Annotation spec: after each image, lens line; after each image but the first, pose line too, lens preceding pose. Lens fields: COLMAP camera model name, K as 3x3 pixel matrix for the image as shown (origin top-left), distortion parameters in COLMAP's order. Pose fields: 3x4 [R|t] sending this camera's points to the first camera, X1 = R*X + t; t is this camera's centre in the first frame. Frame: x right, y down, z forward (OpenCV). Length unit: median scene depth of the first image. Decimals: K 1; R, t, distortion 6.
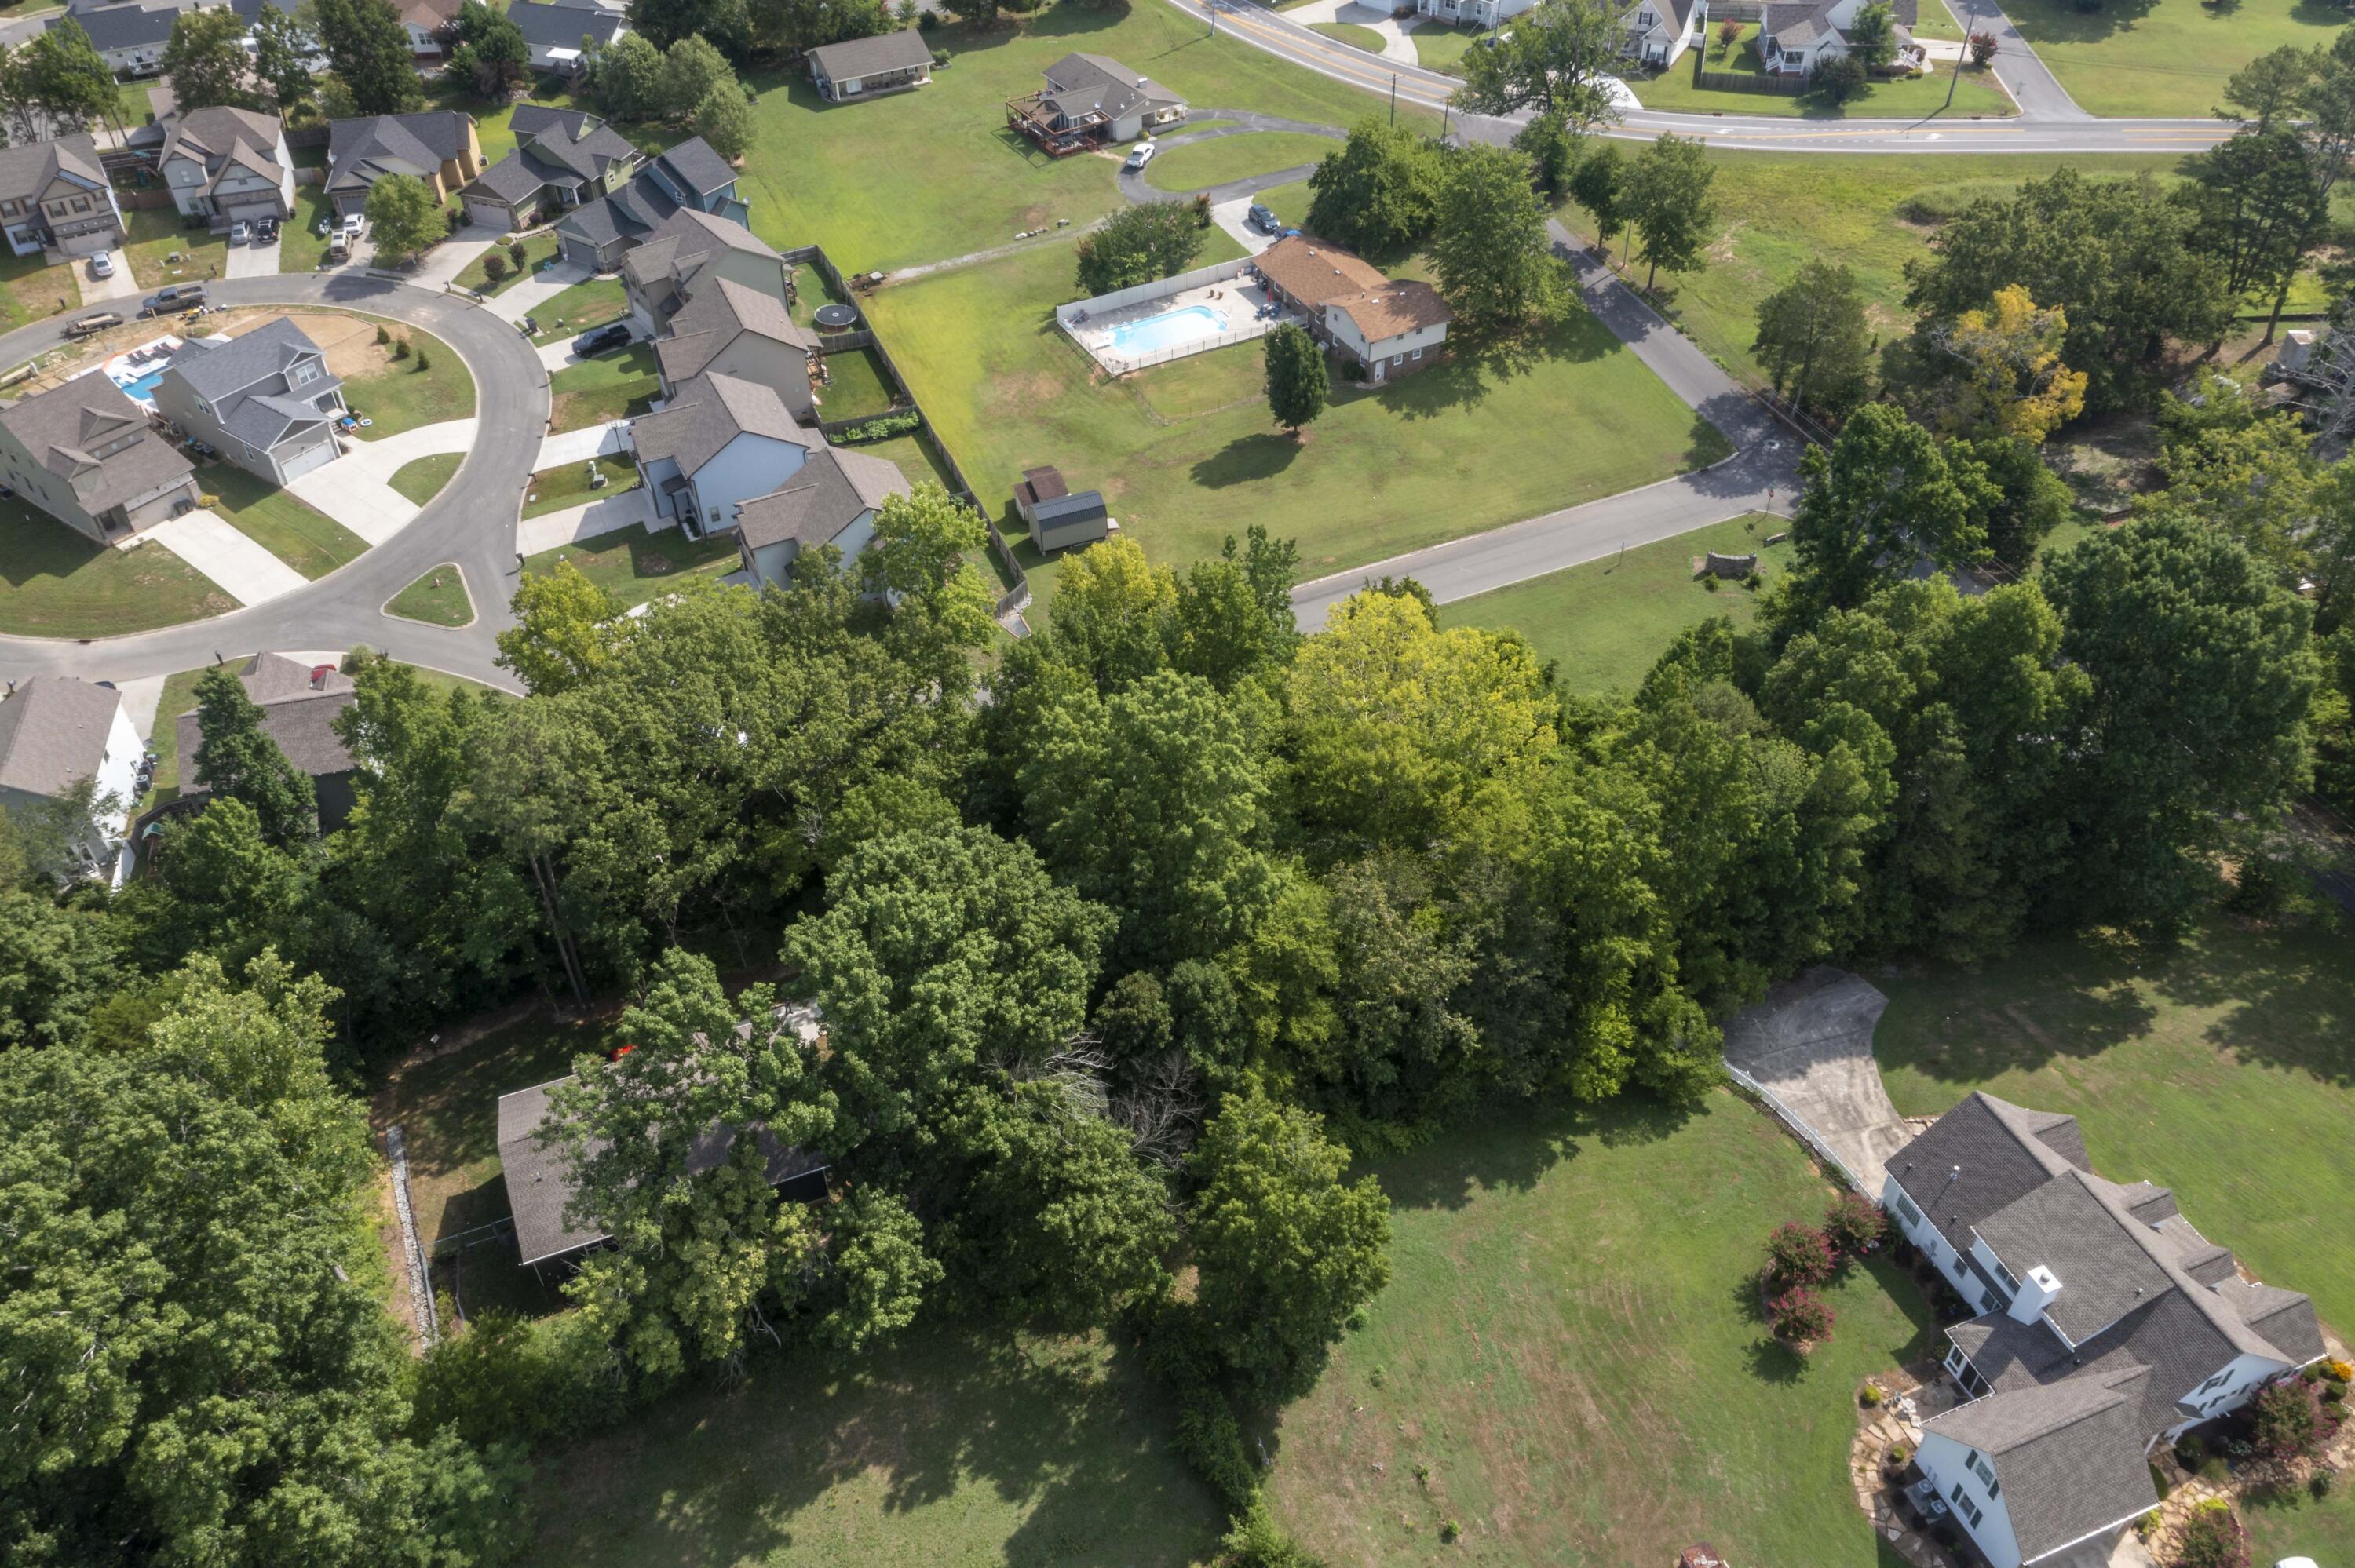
lens RADIAL K [[1837.2, 0, 1177.5], [0, 1837.2, 784.0], [0, 0, 1]] dist [0.017001, 0.006952]
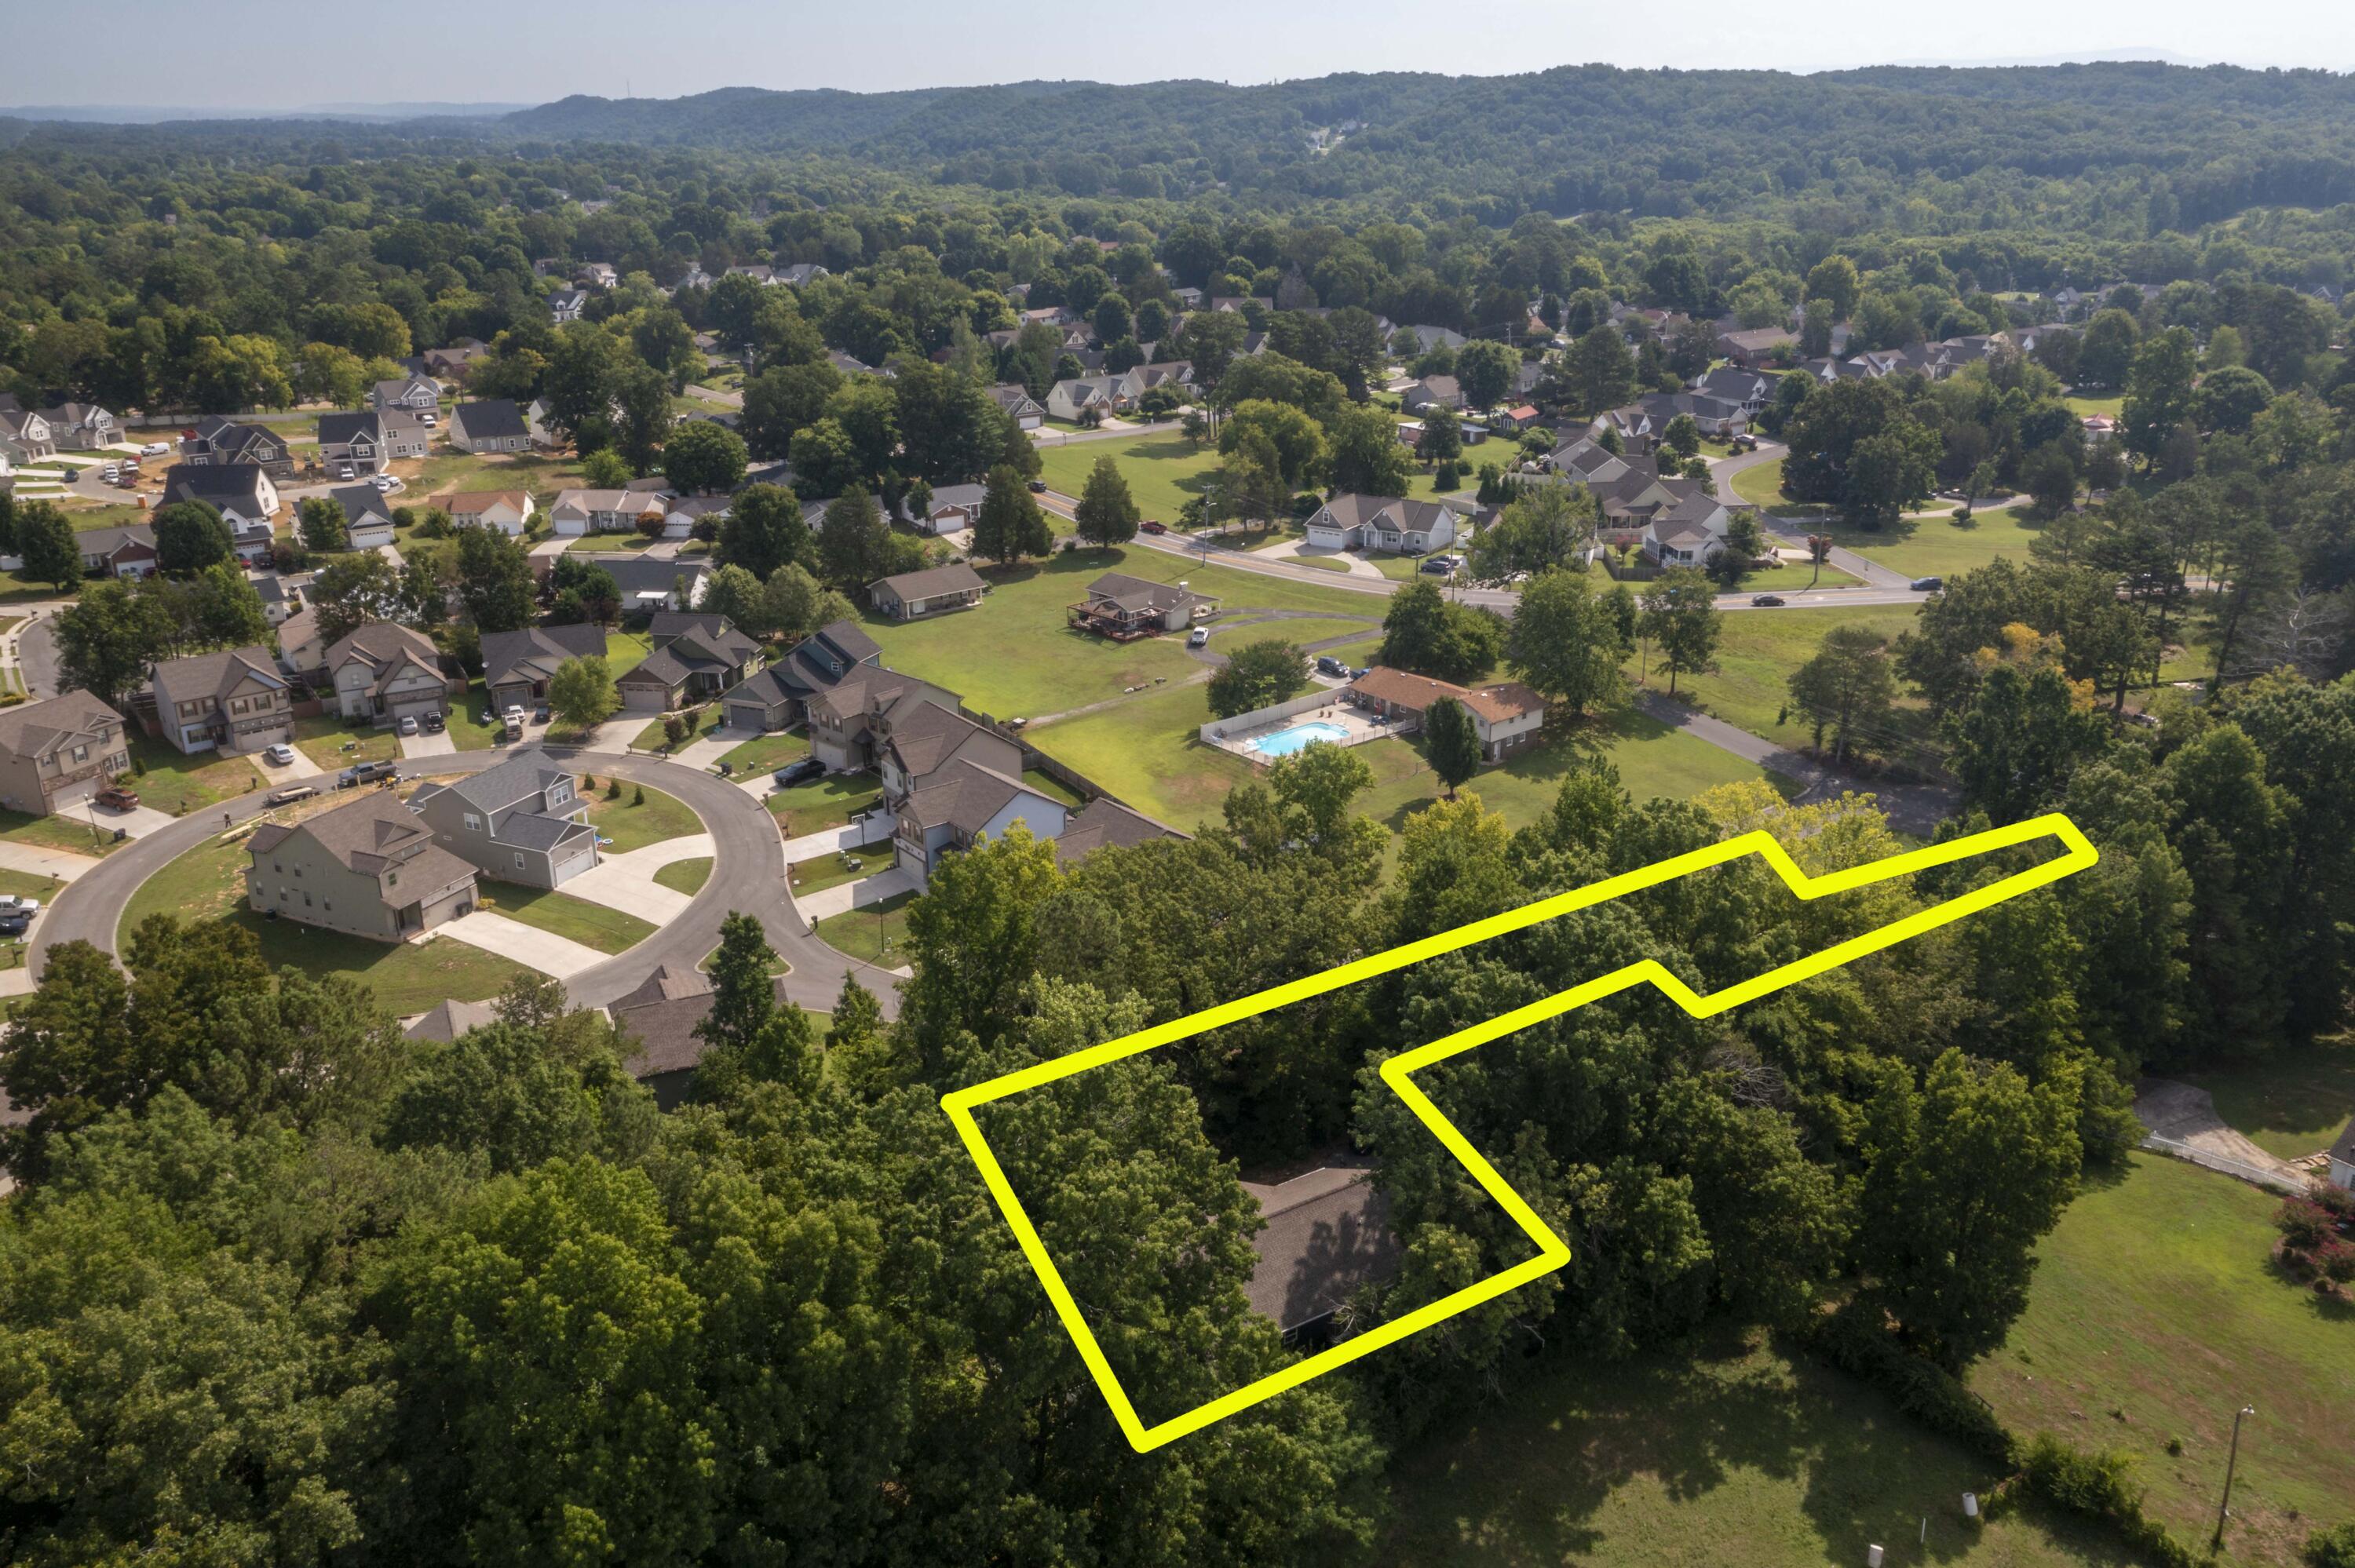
lens RADIAL K [[1859.8, 0, 1177.5], [0, 1859.8, 784.0], [0, 0, 1]] dist [-0.017790, 0.072359]
pose [[0.980226, -0.062750, 0.187670, -0.288481], [0.127418, 0.925766, -0.355980, 0.172902], [-0.151401, 0.372853, 0.915455, -0.024826]]
